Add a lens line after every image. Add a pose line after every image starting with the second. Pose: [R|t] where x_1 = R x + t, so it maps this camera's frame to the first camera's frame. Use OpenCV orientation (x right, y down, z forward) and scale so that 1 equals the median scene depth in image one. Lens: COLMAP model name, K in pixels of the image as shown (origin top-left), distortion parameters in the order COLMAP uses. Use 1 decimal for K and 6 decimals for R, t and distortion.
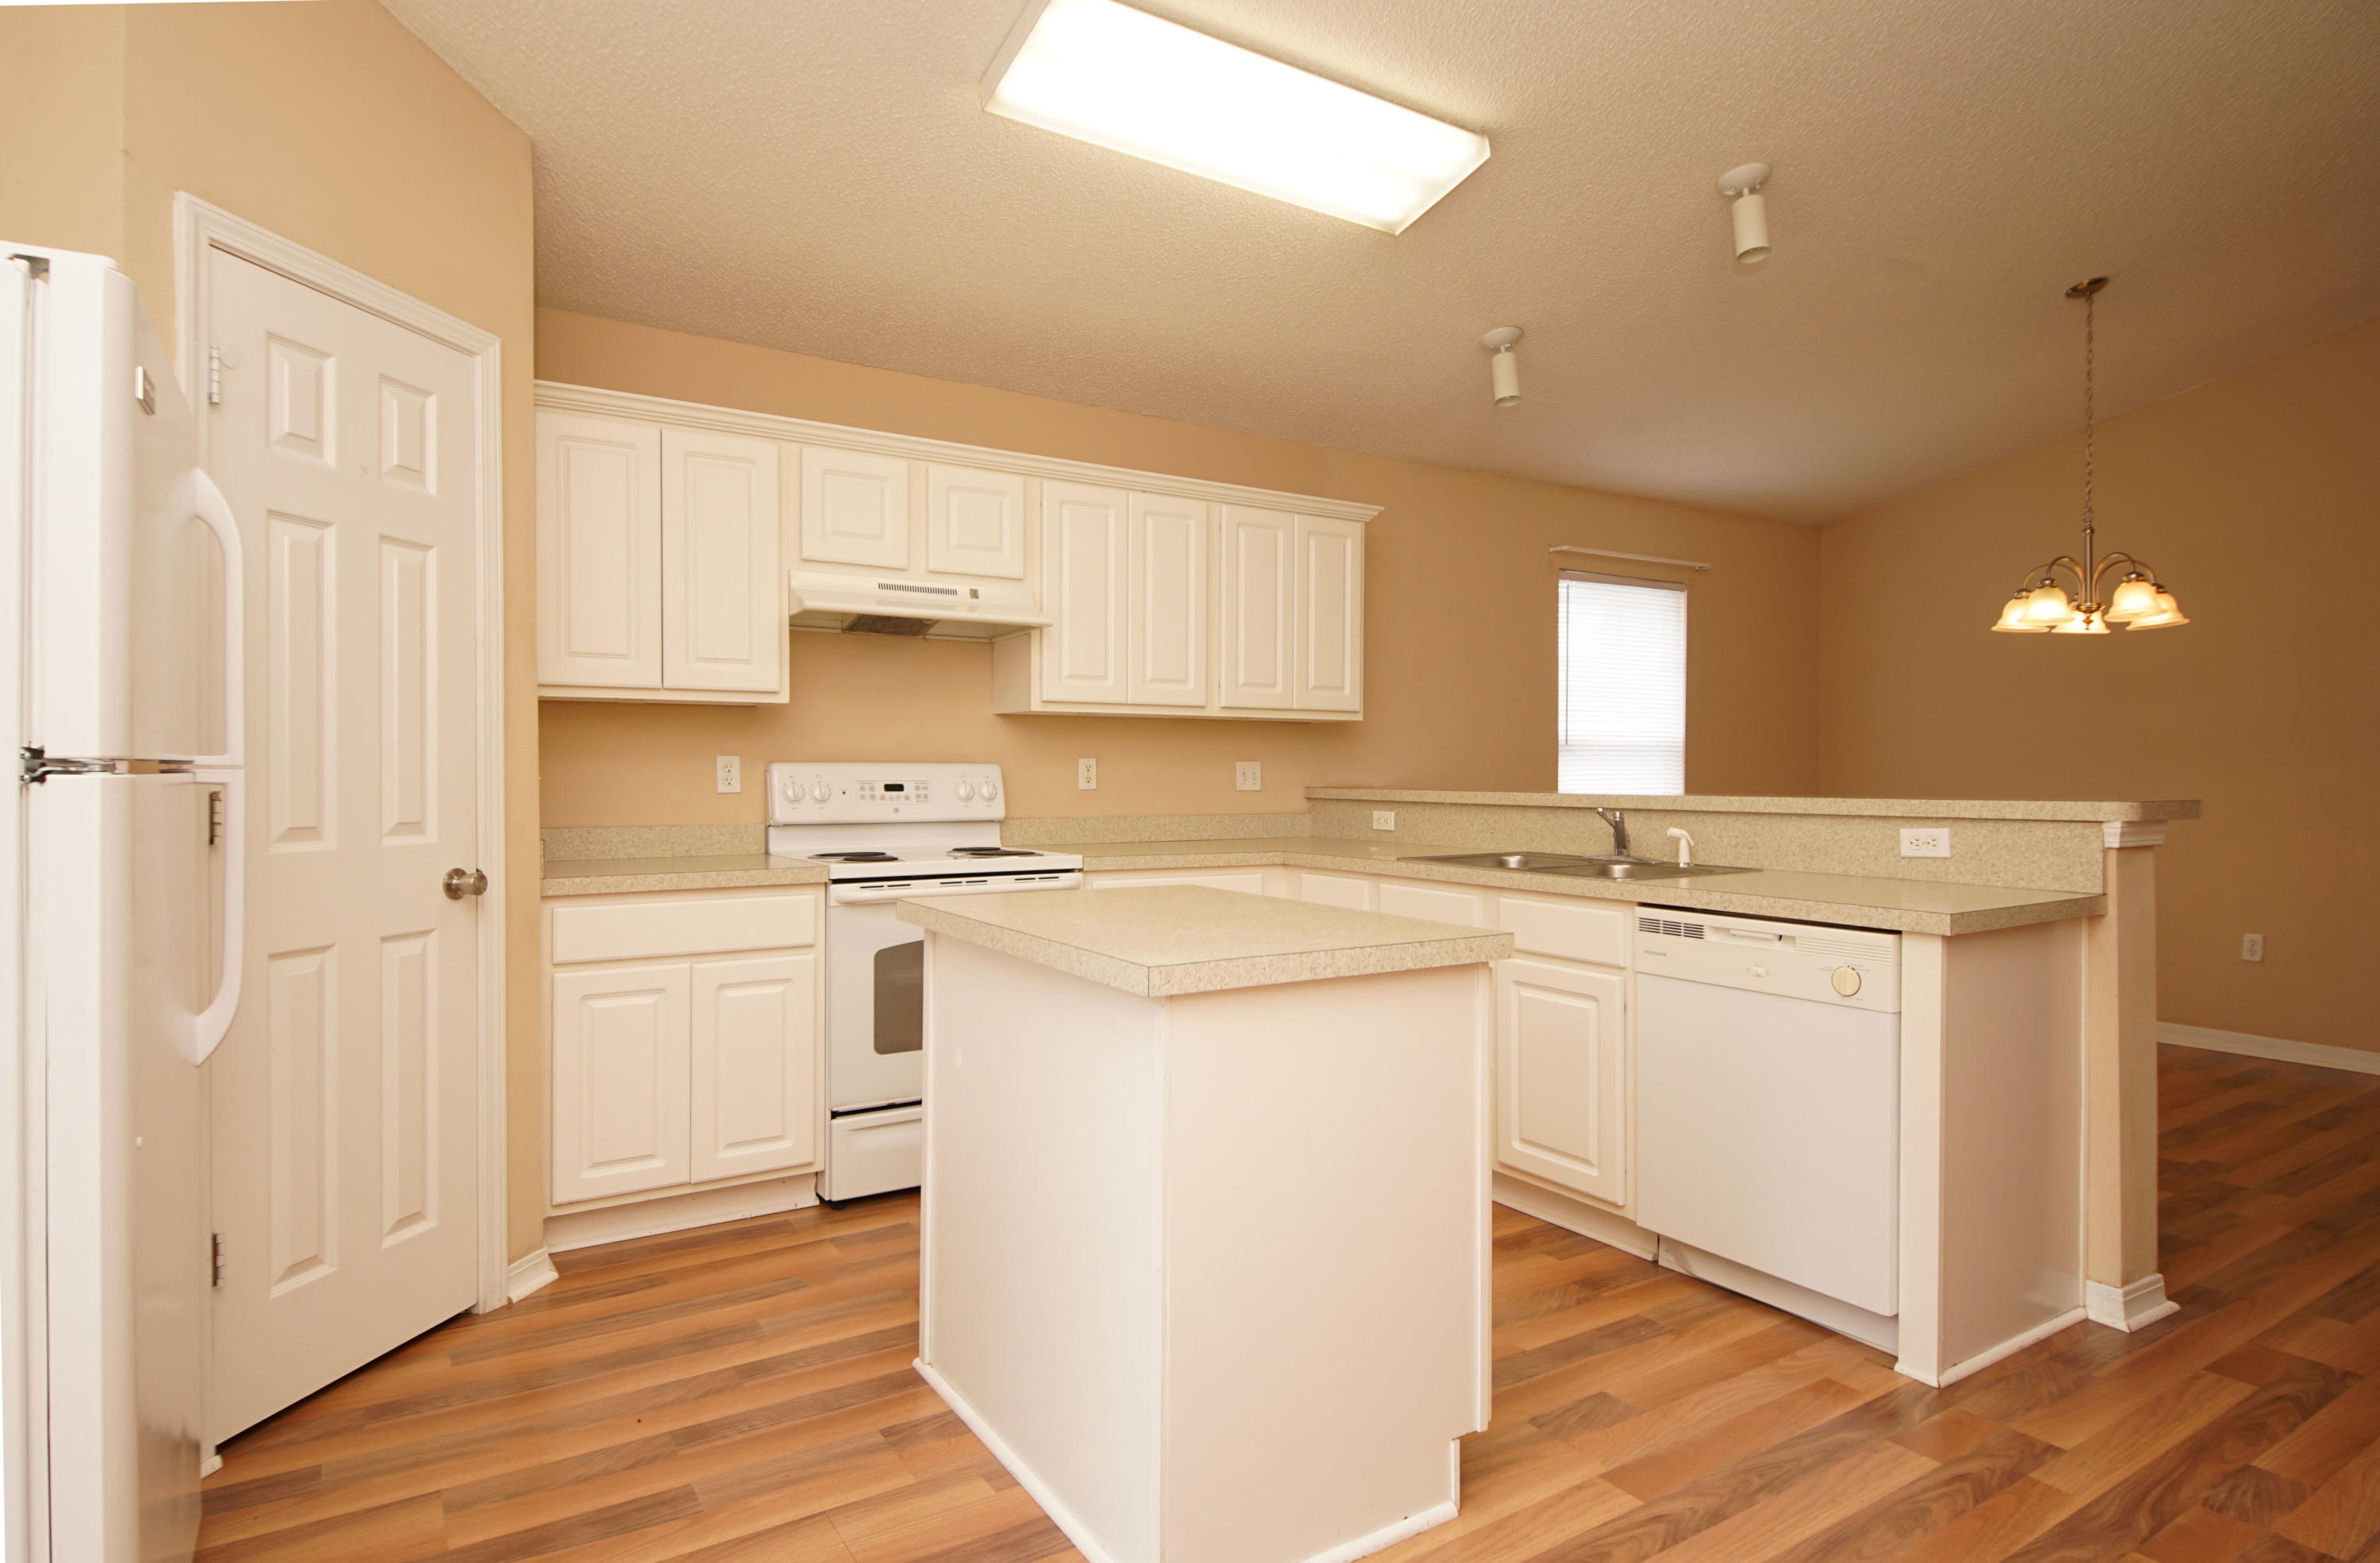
lens RADIAL K [[1289.4, 0, 1195.6], [0, 1289.4, 779.8], [0, 0, 1]] dist [0.006080, -0.007713]
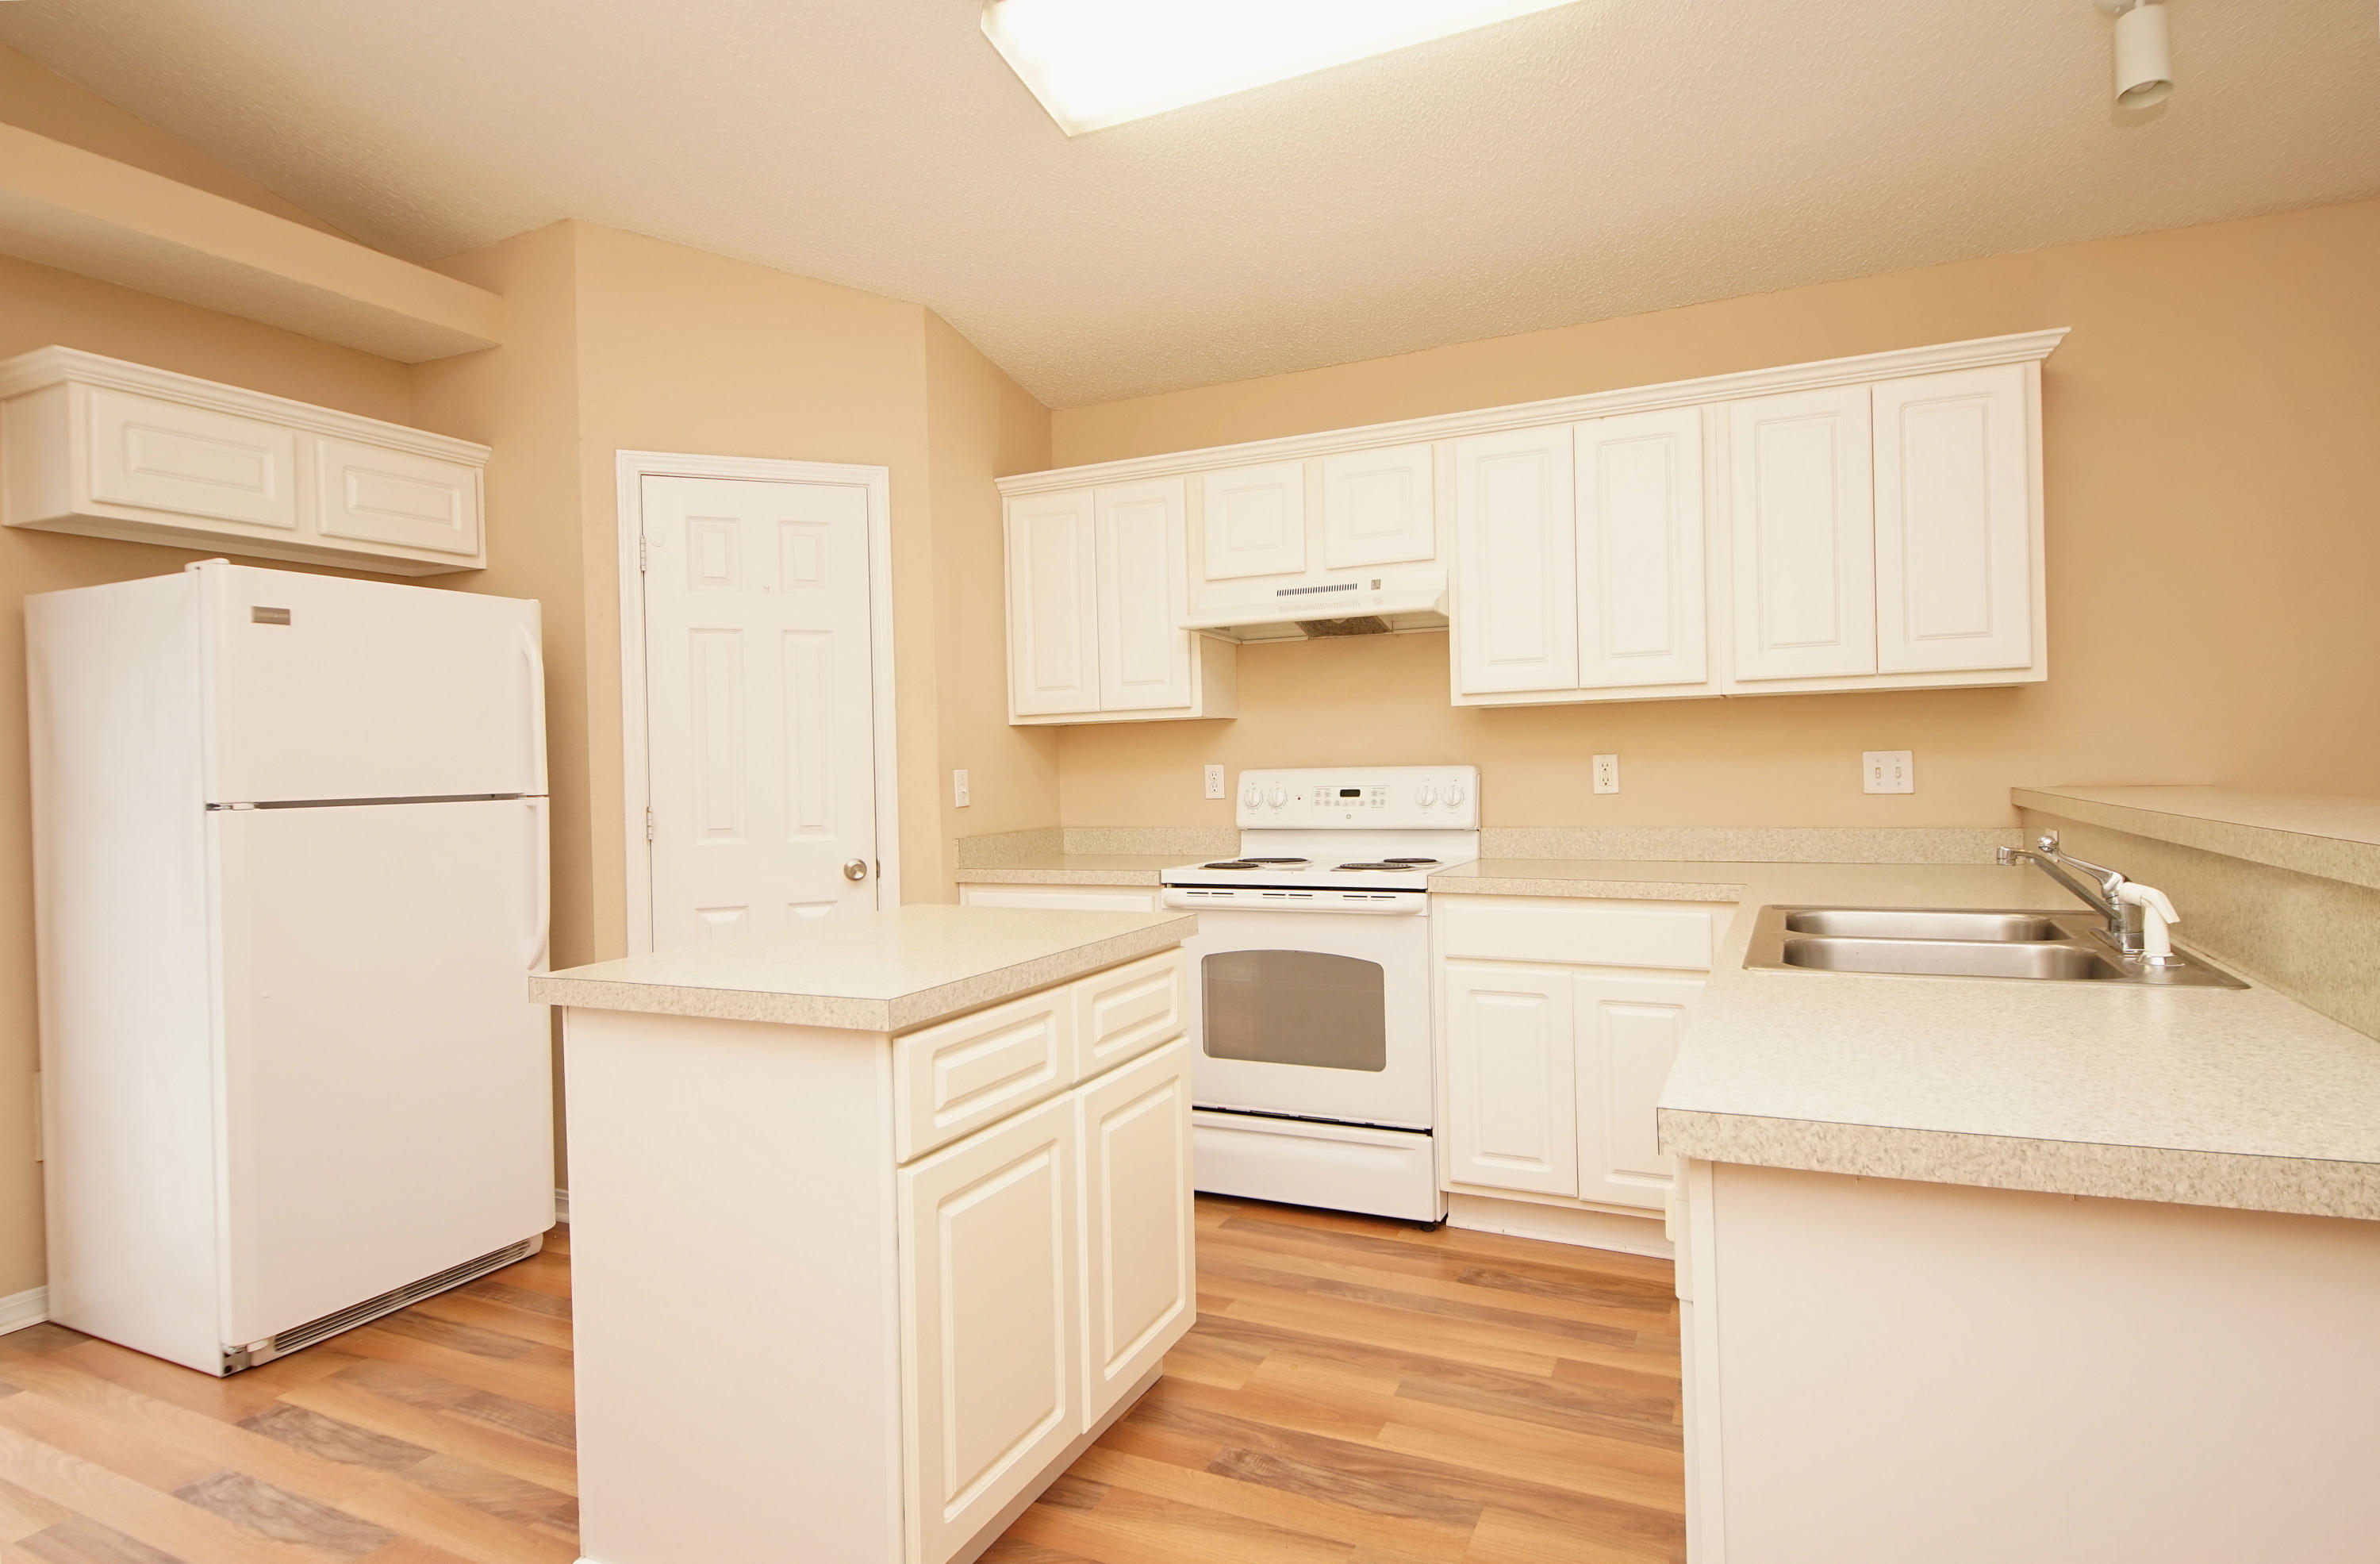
lens RADIAL K [[1289.5, 0, 1168.0], [0, 1289.5, 765.9], [0, 0, 1]] dist [0.006080, -0.007713]
pose [[0.512018, -0.015843, -0.858829, 0.550618], [0.017178, 0.999819, -0.008203, -0.009209], [0.858803, -0.010553, 0.512197, 0.400347]]
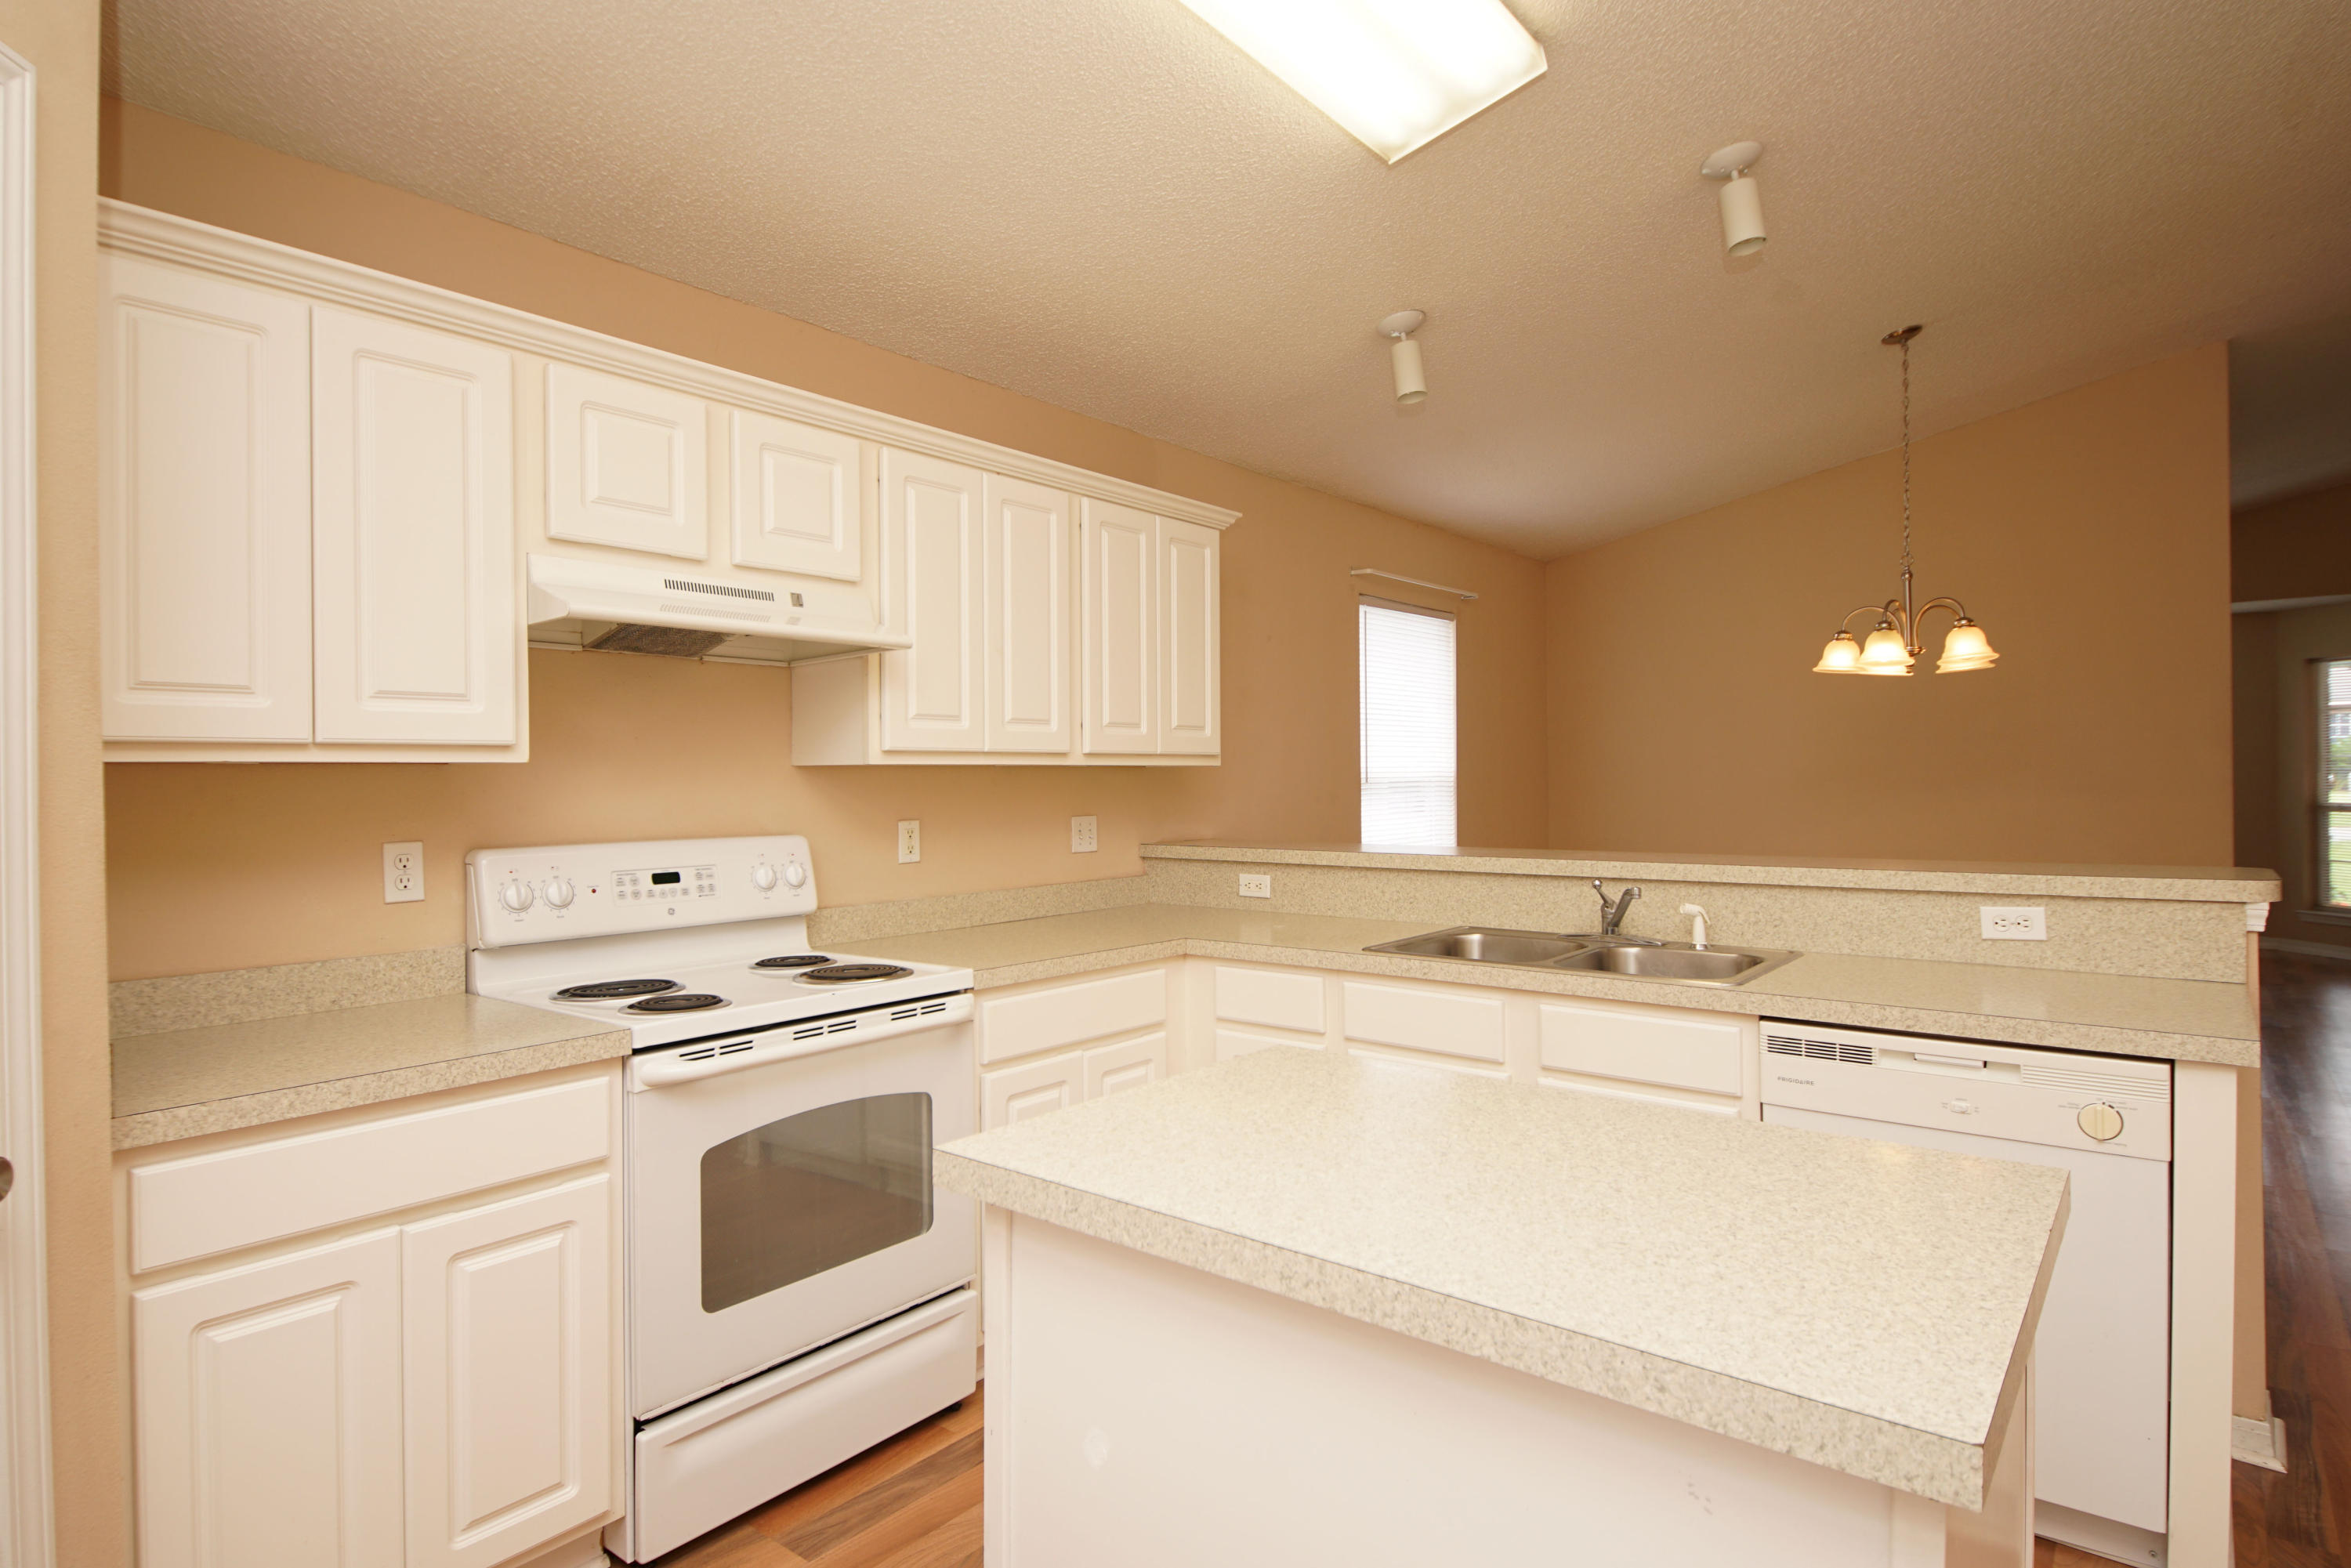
lens RADIAL K [[1257.3, 0, 1171.2], [0, 1257.3, 773.3], [0, 0, 1]] dist [0.011747, -0.015663]
pose [[0.949444, -0.008504, 0.313820, -0.195947], [0.012606, 0.999860, -0.011044, -0.040411], [-0.313682, 0.014442, 0.949418, 0.290713]]
